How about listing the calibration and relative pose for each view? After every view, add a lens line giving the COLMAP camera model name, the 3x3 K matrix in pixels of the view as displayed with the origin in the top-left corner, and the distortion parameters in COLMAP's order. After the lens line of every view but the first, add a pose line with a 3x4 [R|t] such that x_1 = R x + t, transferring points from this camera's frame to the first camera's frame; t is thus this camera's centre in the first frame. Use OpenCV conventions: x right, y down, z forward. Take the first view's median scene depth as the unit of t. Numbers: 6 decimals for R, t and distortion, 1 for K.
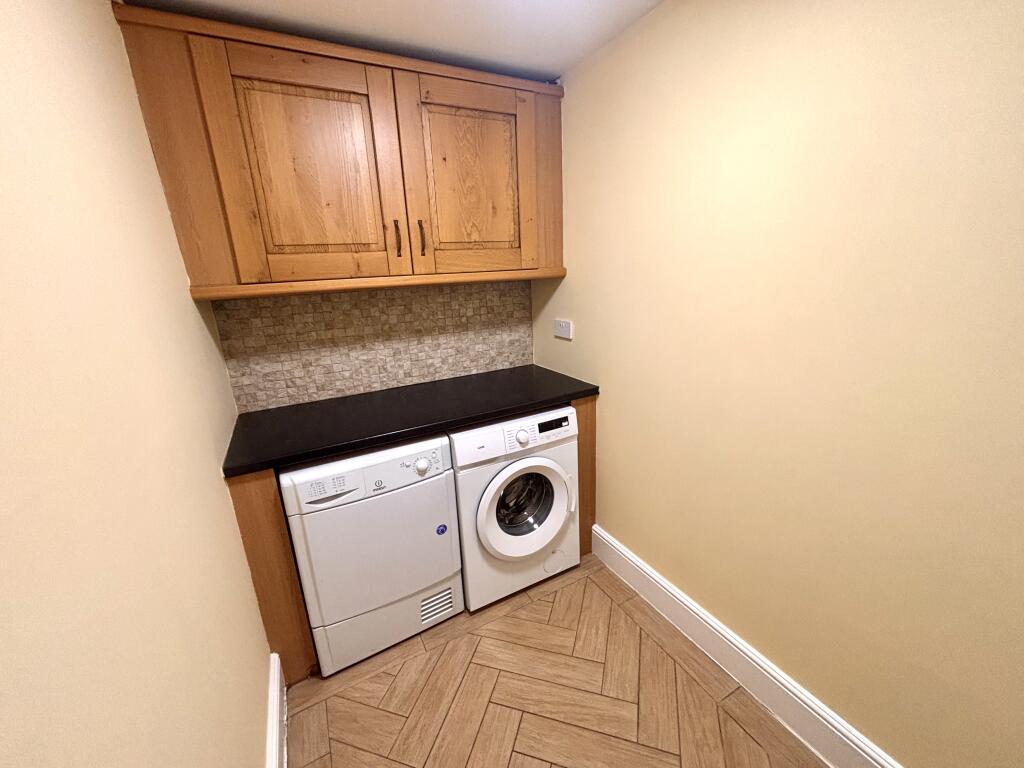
lens RADIAL K [[415.8, 0, 514.1], [0, 415.8, 383.2], [0, 0, 1]] dist [0.010524, -0.000182]
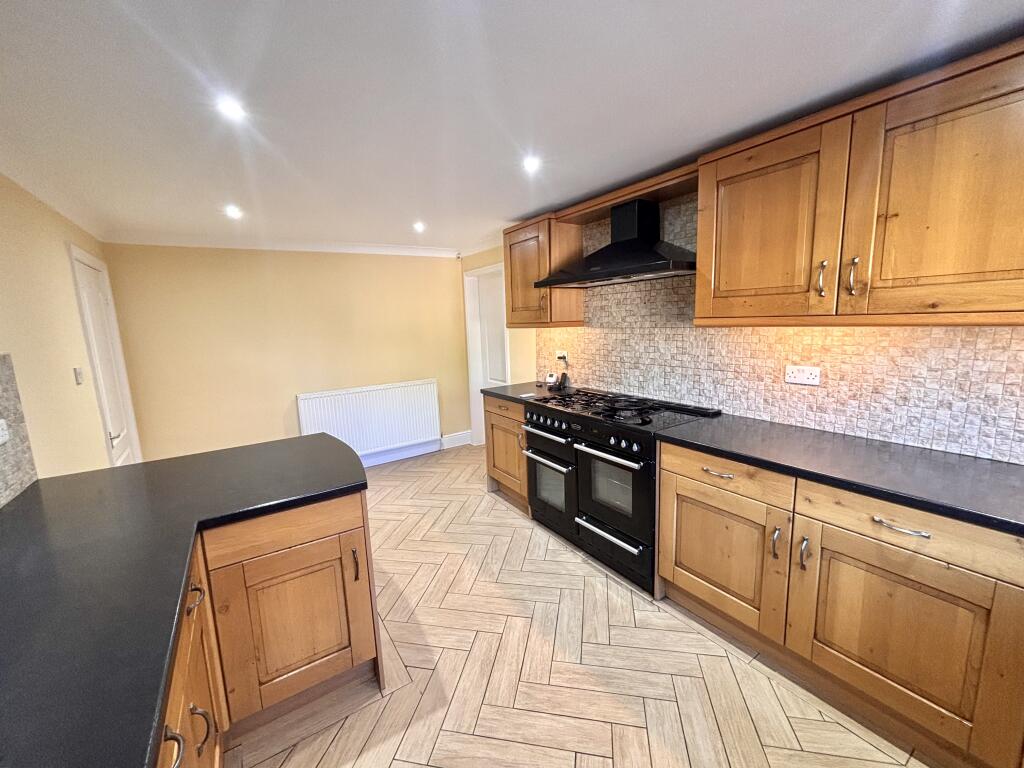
lens RADIAL K [[415.8, 0, 513.2], [0, 415.8, 382.8], [0, 0, 1]] dist [0.010524, -0.000182]
pose [[0.055734, 0.178643, -0.982334, 0.744914], [-0.277058, 0.947993, 0.156678, -0.072589], [0.959235, 0.263431, 0.102329, 0.285254]]
